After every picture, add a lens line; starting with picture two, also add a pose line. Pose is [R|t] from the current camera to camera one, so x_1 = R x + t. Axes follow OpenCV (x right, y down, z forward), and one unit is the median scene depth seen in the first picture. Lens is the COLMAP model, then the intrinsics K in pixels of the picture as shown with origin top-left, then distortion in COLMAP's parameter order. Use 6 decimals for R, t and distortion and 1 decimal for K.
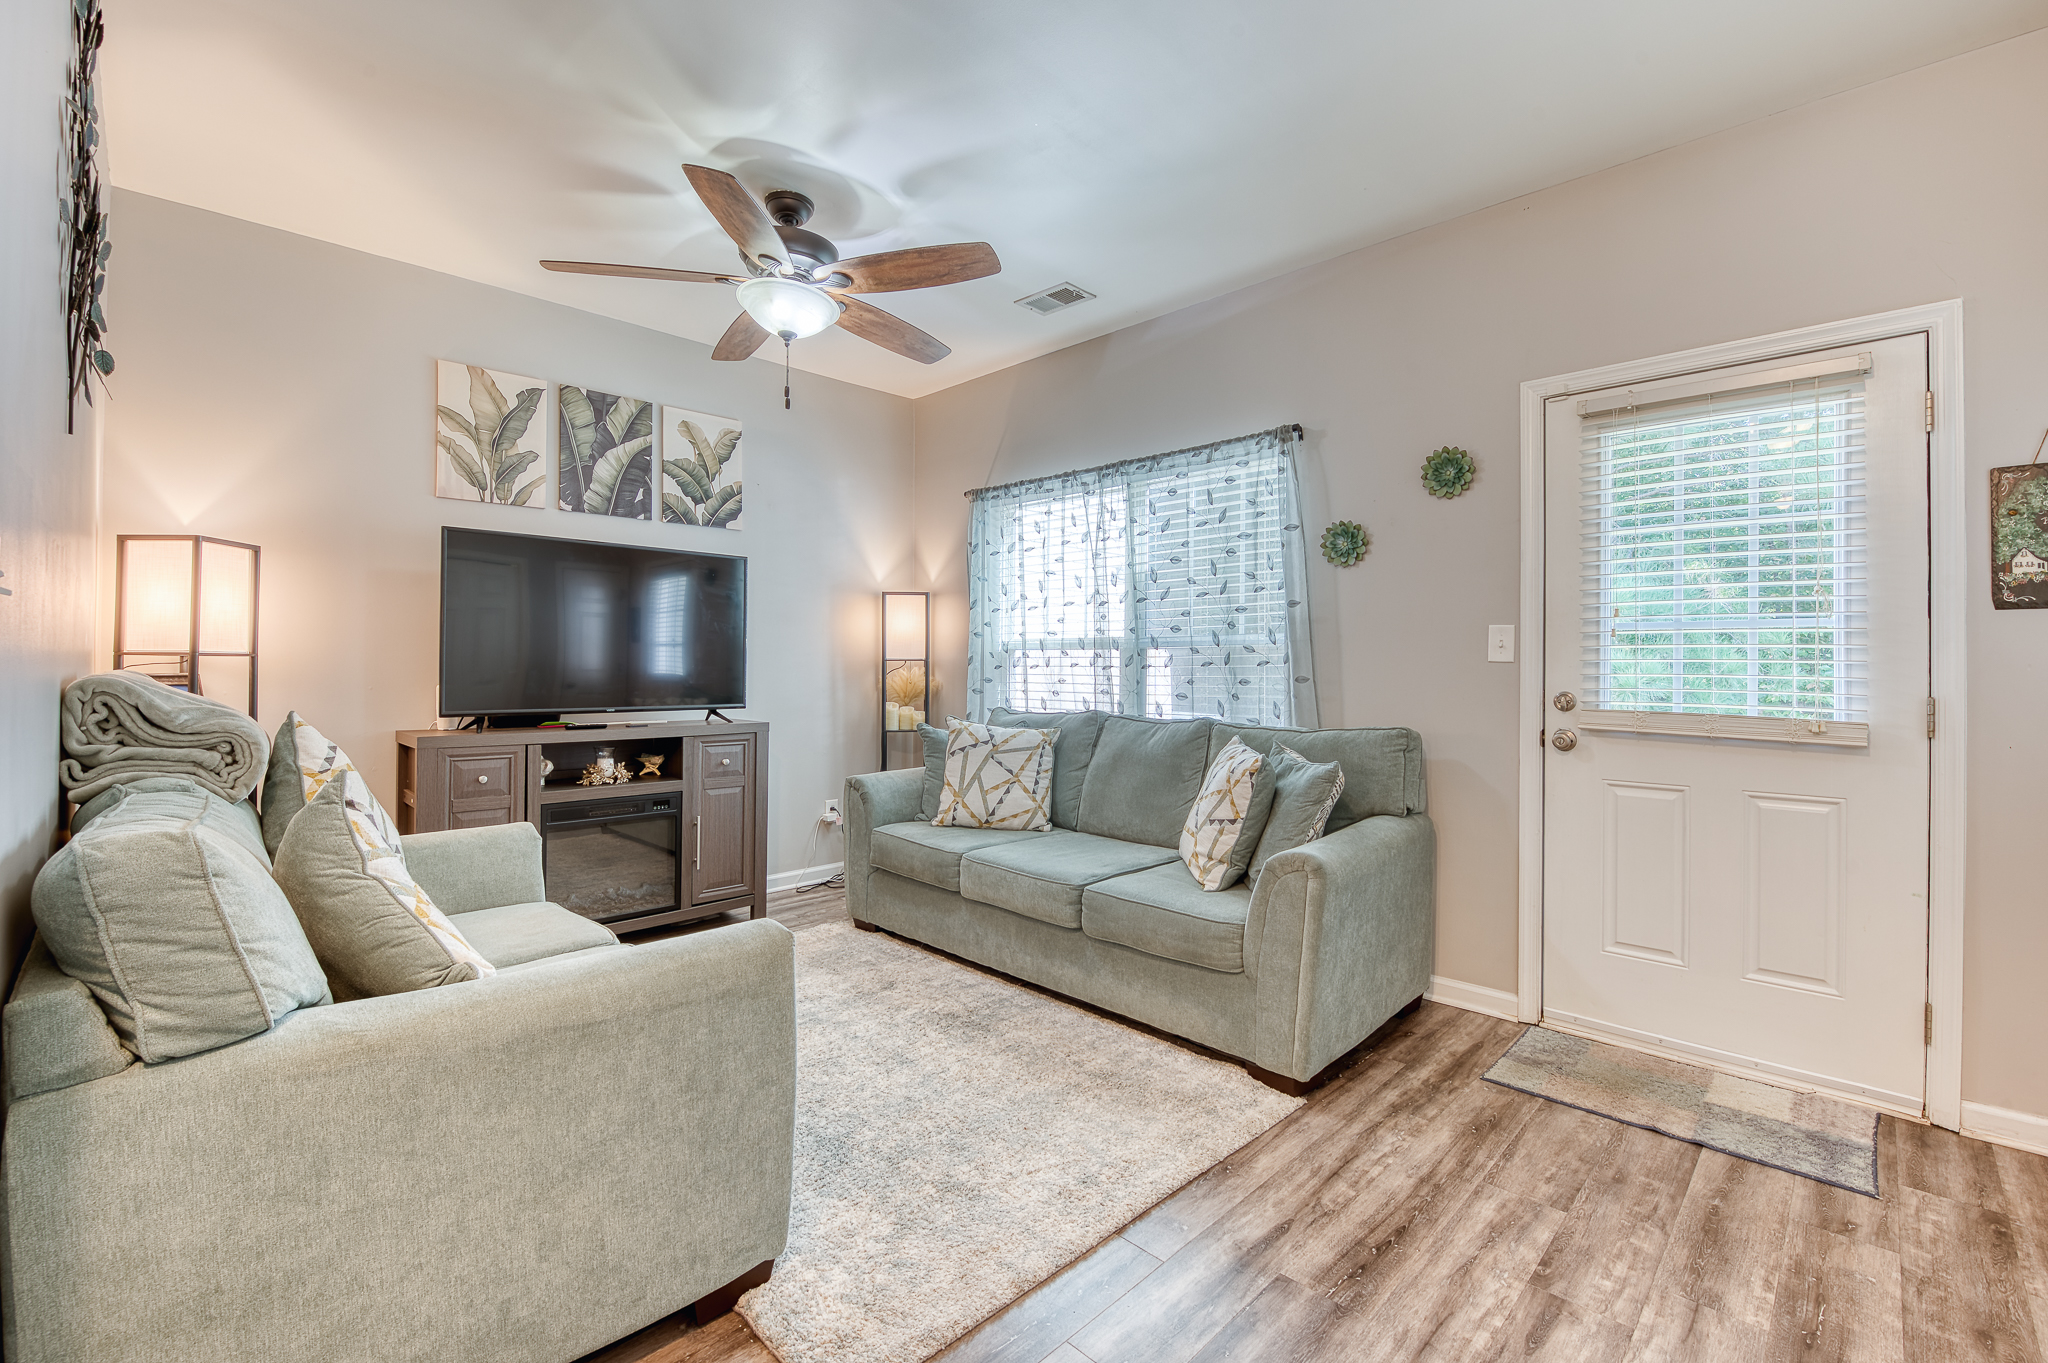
lens RADIAL K [[882.5, 0, 1026.8], [0, 882.5, 665.2], [0, 0, 1]] dist [-0.016141, -0.000951]
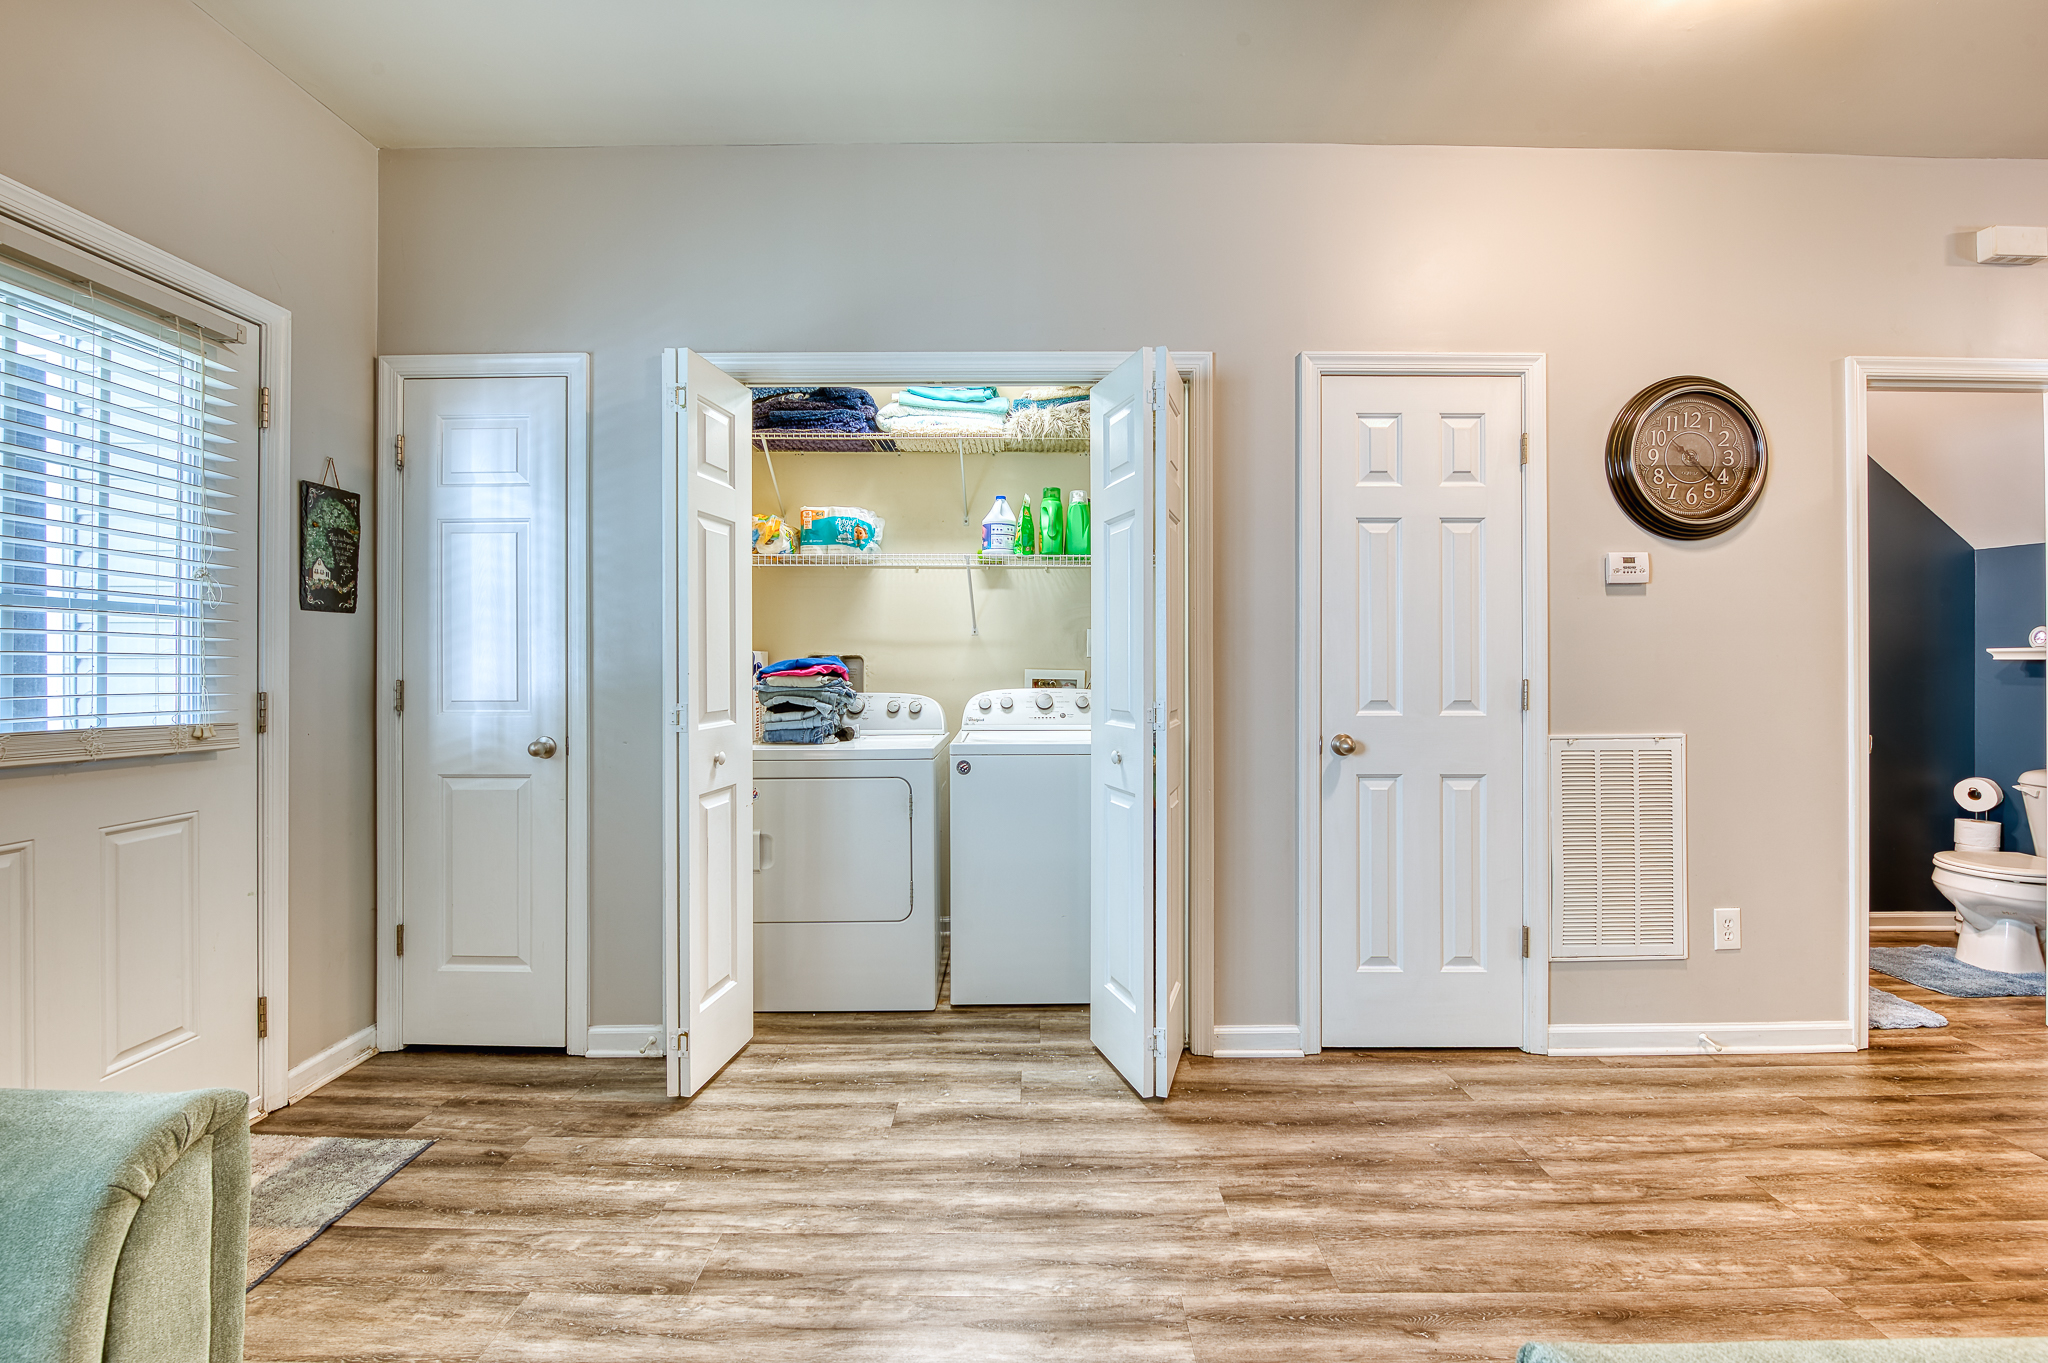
lens RADIAL K [[856.8, 0, 1041.0], [0, 856.8, 655.0], [0, 0, 1]] dist [-0.018815, -0.000256]
pose [[-0.693096, -0.001174, 0.720844, -0.221751], [-0.003798, 0.999991, -0.002023, -0.006186], [-0.720835, -0.004140, -0.693094, 0.790629]]
